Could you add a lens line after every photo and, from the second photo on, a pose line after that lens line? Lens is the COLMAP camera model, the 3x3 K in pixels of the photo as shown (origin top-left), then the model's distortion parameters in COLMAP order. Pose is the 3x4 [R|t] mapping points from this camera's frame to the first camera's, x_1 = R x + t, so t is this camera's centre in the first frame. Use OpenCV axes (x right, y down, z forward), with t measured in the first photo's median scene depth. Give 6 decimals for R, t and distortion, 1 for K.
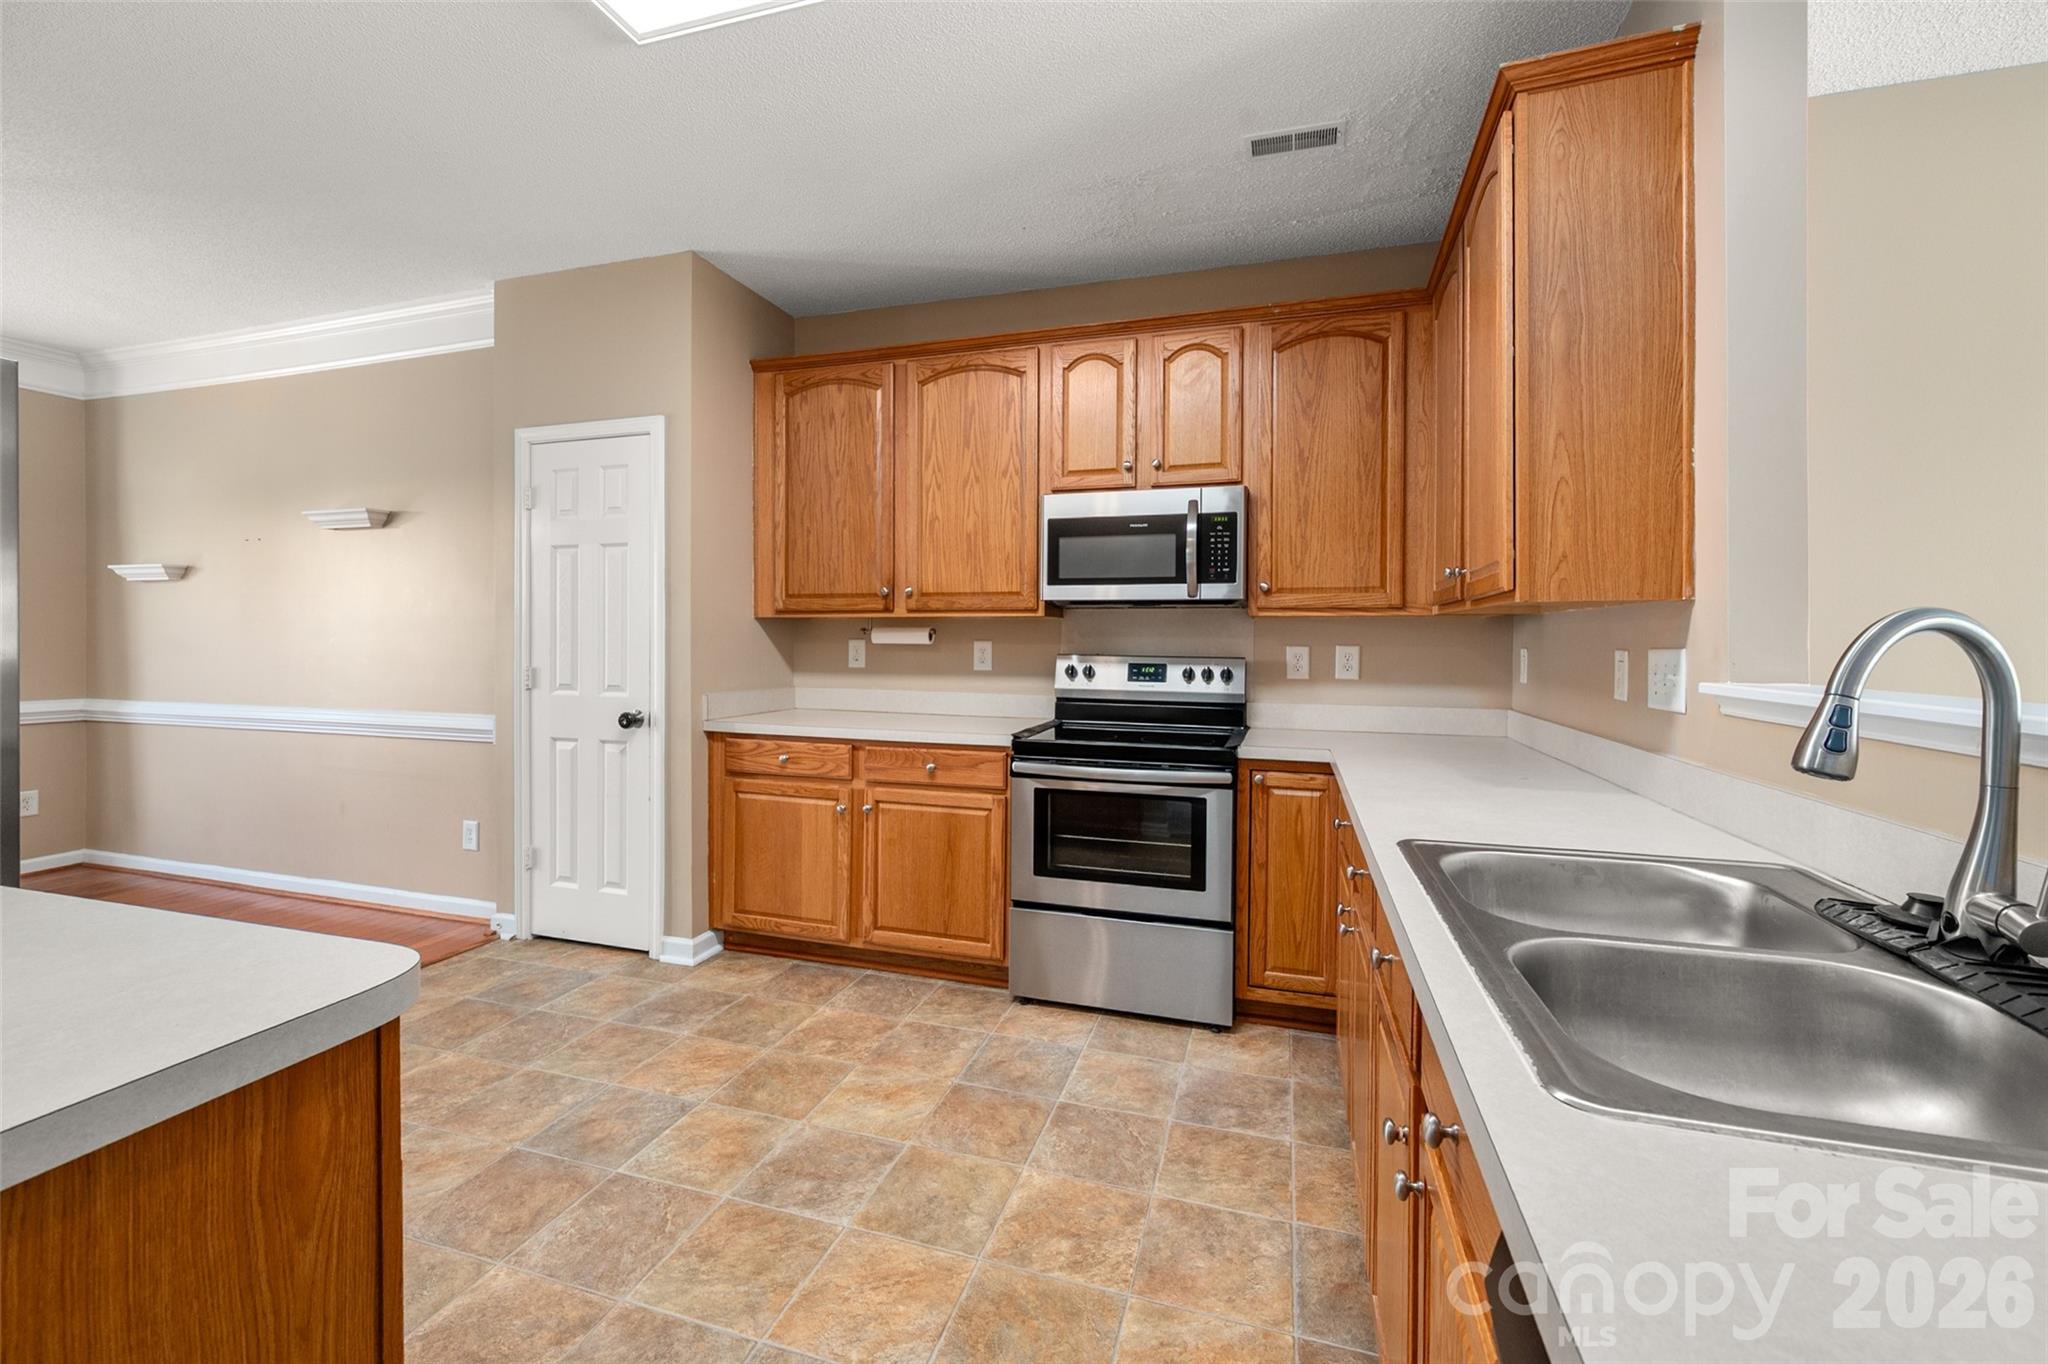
lens RADIAL K [[858.8, 0, 1050.5], [0, 858.8, 647.1], [0, 0, 1]] dist [0.000249, 0.000208]
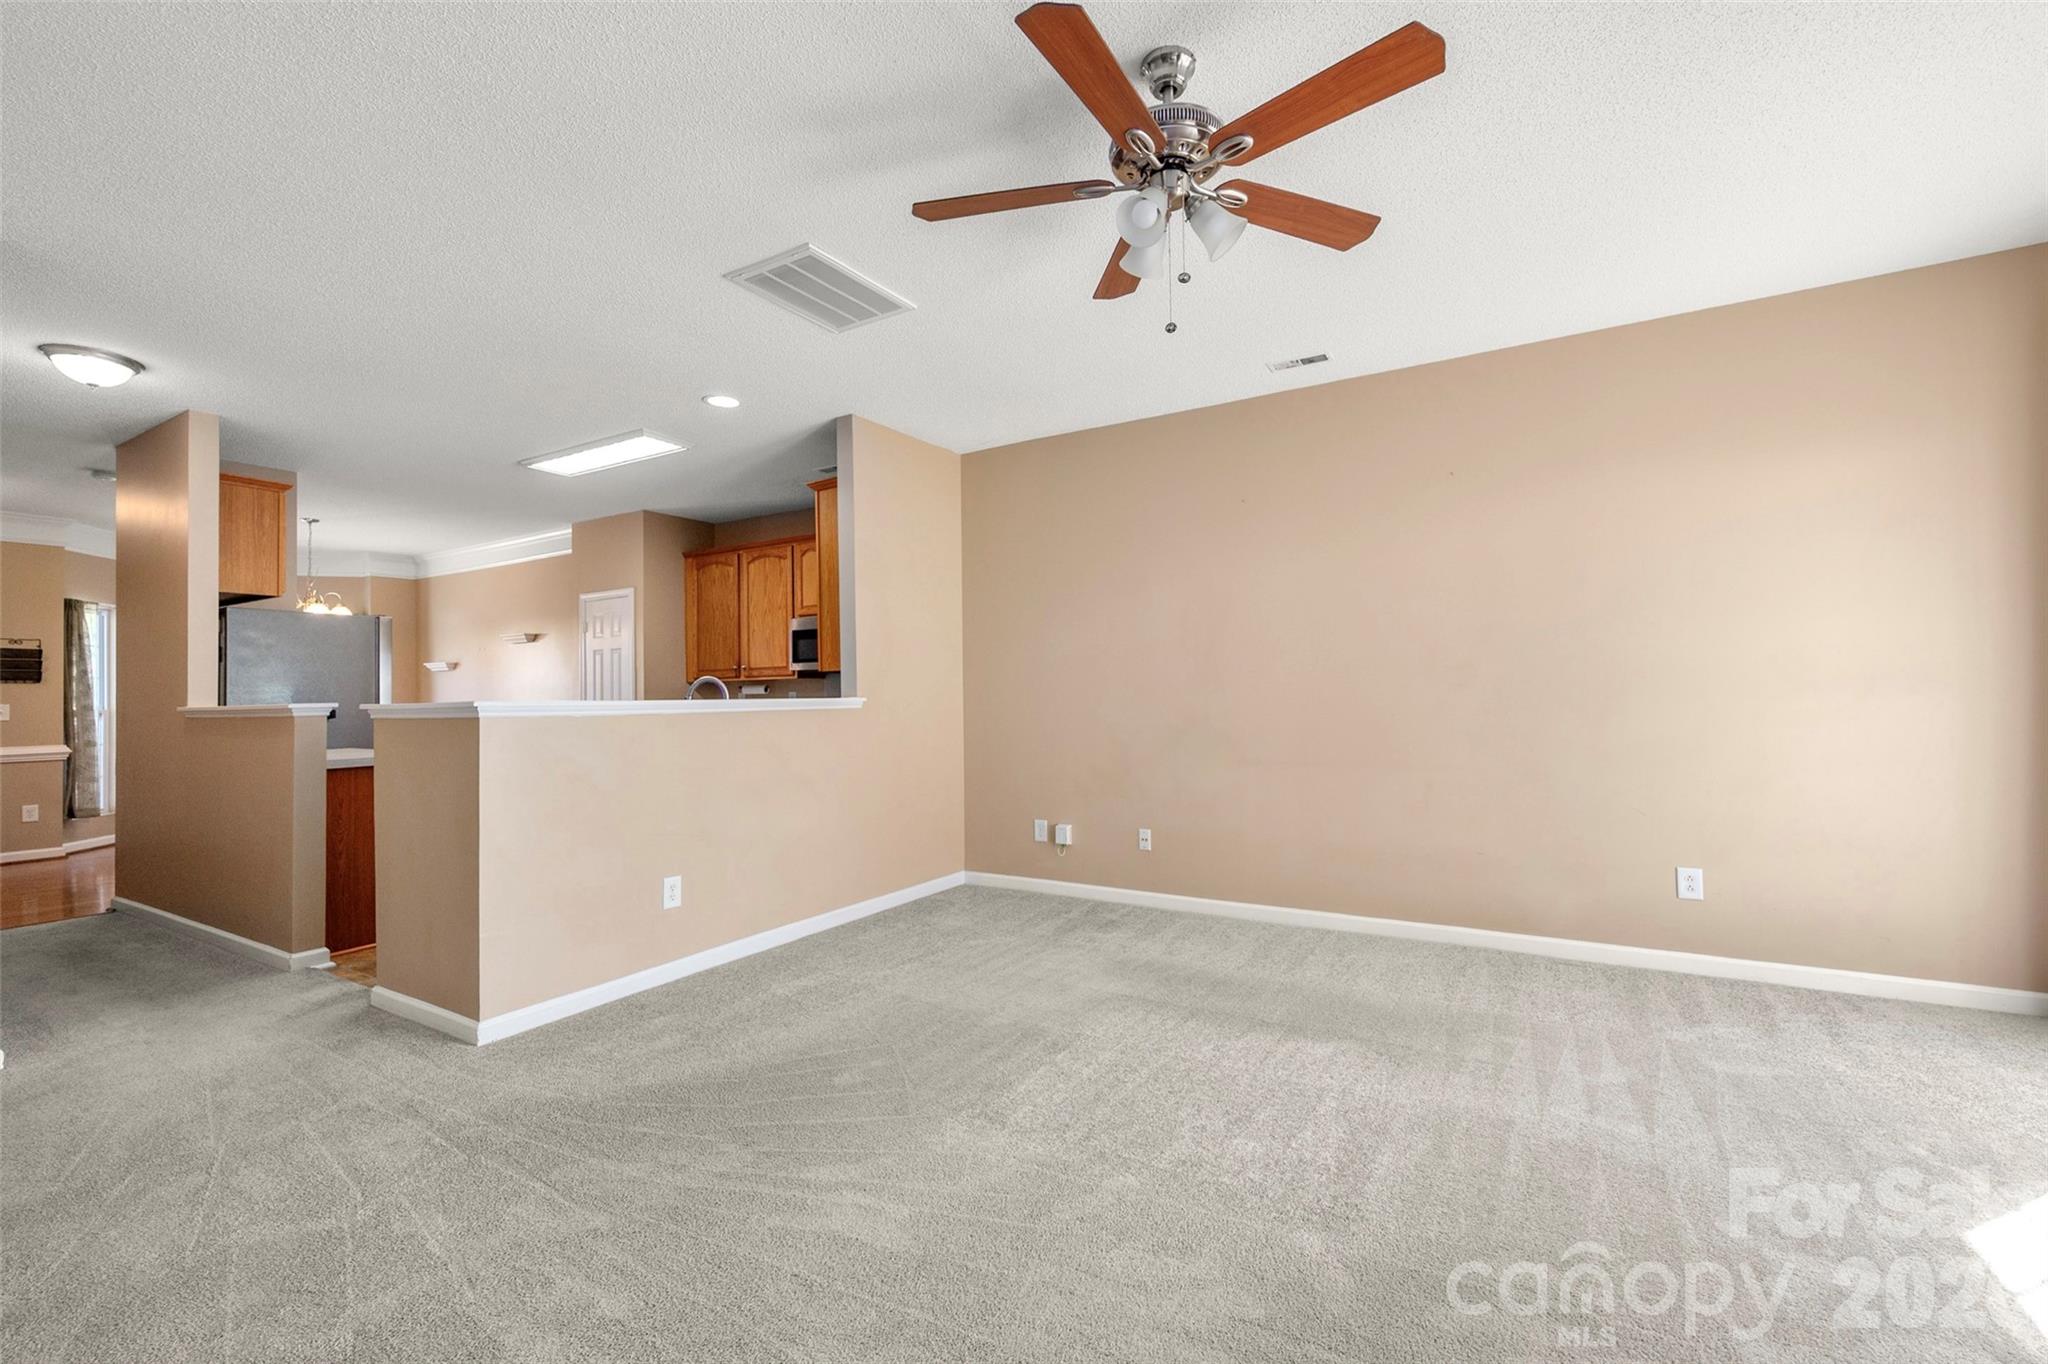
lens RADIAL K [[854.9, 0, 1025.5], [0, 854.9, 689.0], [0, 0, 1]] dist [0.002181, 0.000158]
pose [[0.971862, -0.020835, -0.234627, 1.019376], [0.016709, 0.999669, -0.019557, 0.037860], [0.234957, 0.015086, 0.971889, -0.847281]]
